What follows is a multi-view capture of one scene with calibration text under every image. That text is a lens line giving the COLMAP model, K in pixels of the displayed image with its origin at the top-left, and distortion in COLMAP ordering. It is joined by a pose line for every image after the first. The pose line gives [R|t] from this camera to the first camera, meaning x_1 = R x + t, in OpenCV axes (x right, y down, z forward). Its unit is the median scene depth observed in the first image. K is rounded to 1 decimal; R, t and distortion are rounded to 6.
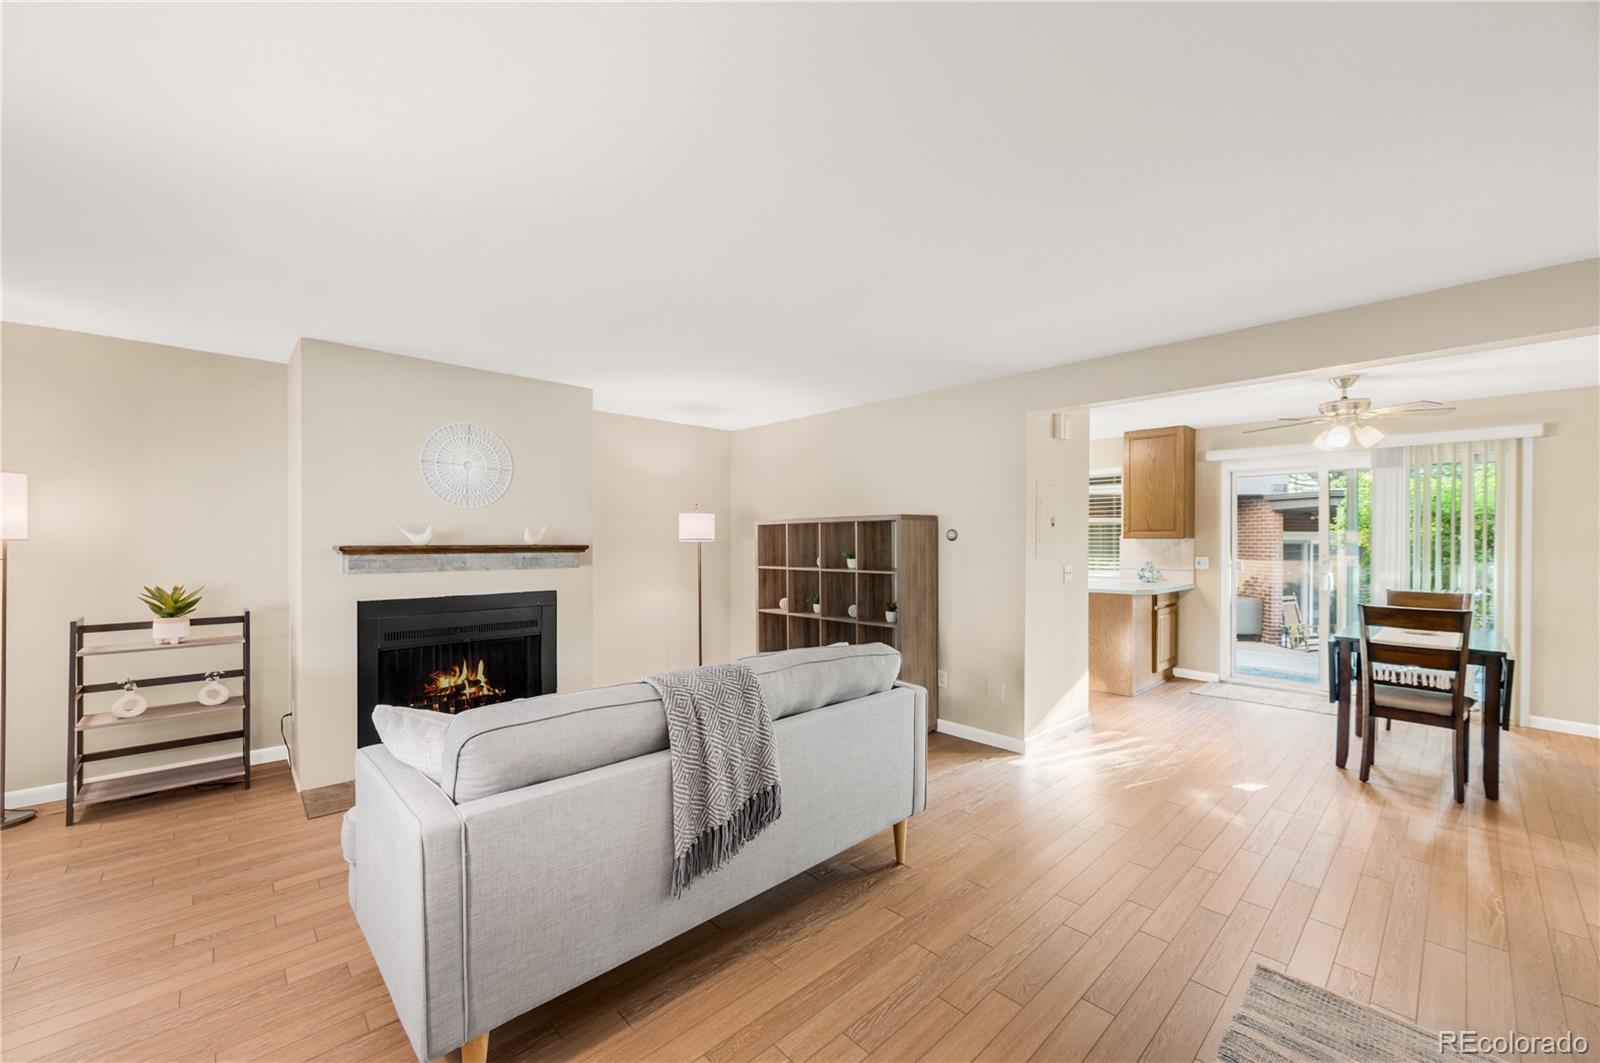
lens RADIAL K [[626.9, 0, 796.6], [0, 626.9, 541.3], [0, 0, 1]] dist [-0.007212, 0.000974]
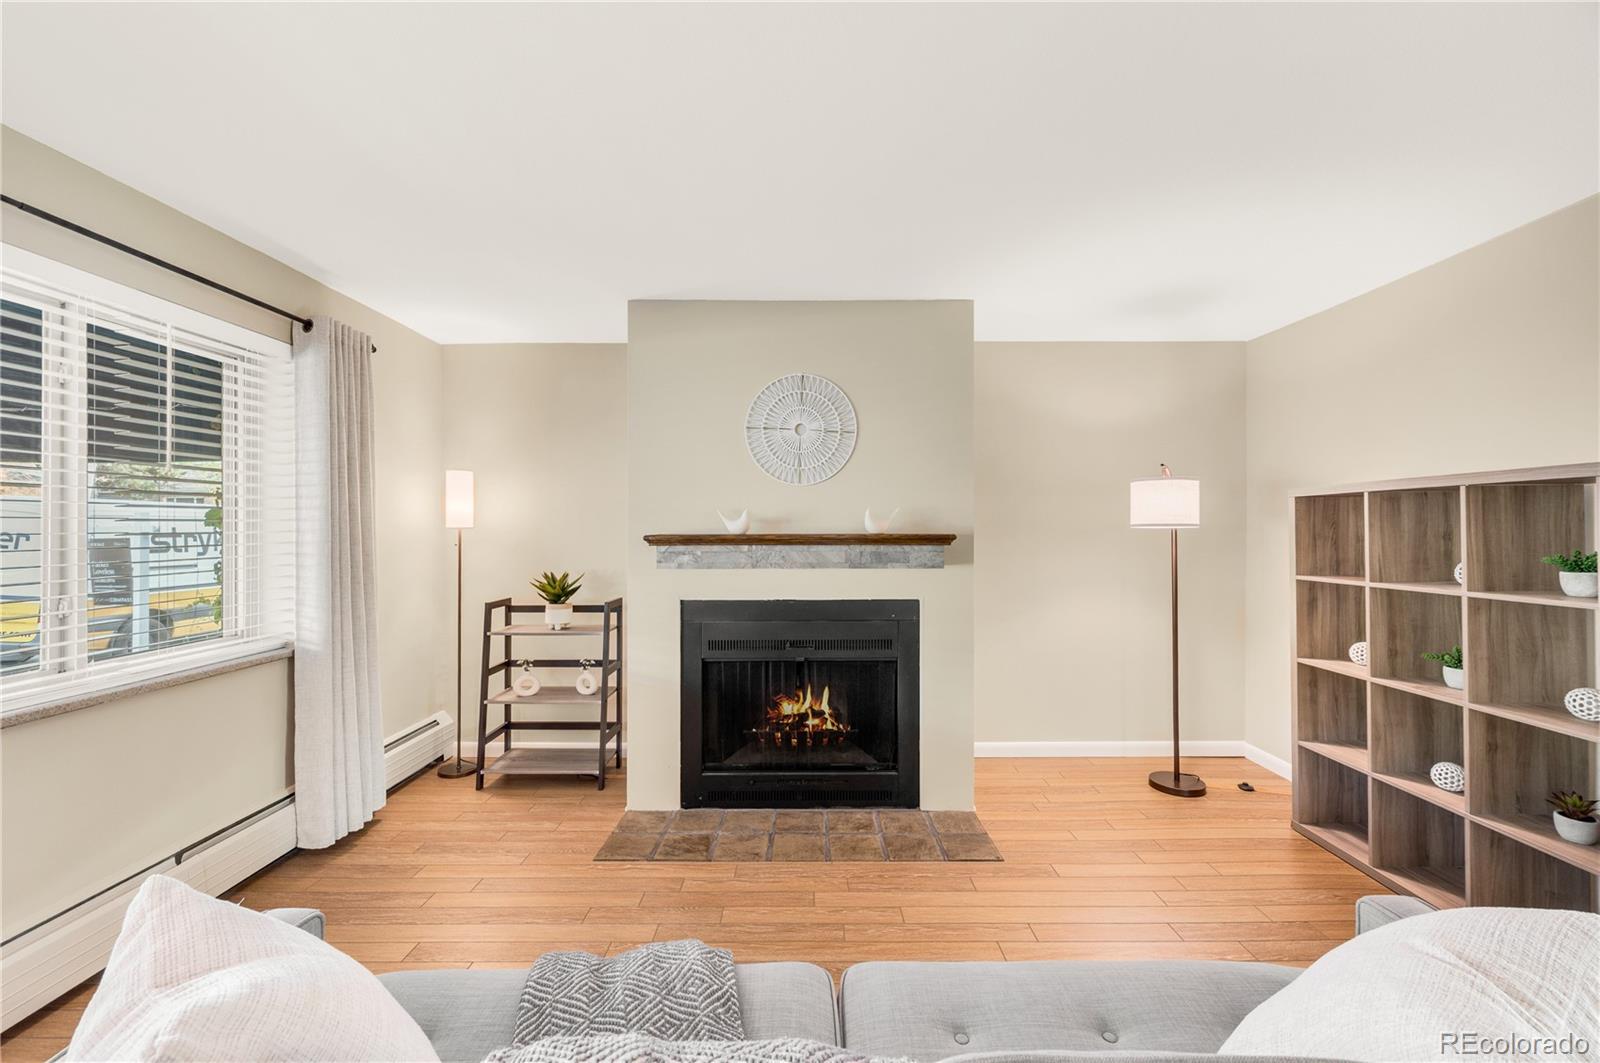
lens RADIAL K [[626.9, 0, 812.5], [0, 626.9, 525.7], [0, 0, 1]] dist [-0.007212, 0.000974]
pose [[0.720783, -0.003211, -0.693153, 0.011486], [0.001769, 0.999995, -0.002792, -0.001674], [0.693158, 0.000786, 0.720785, 0.414593]]
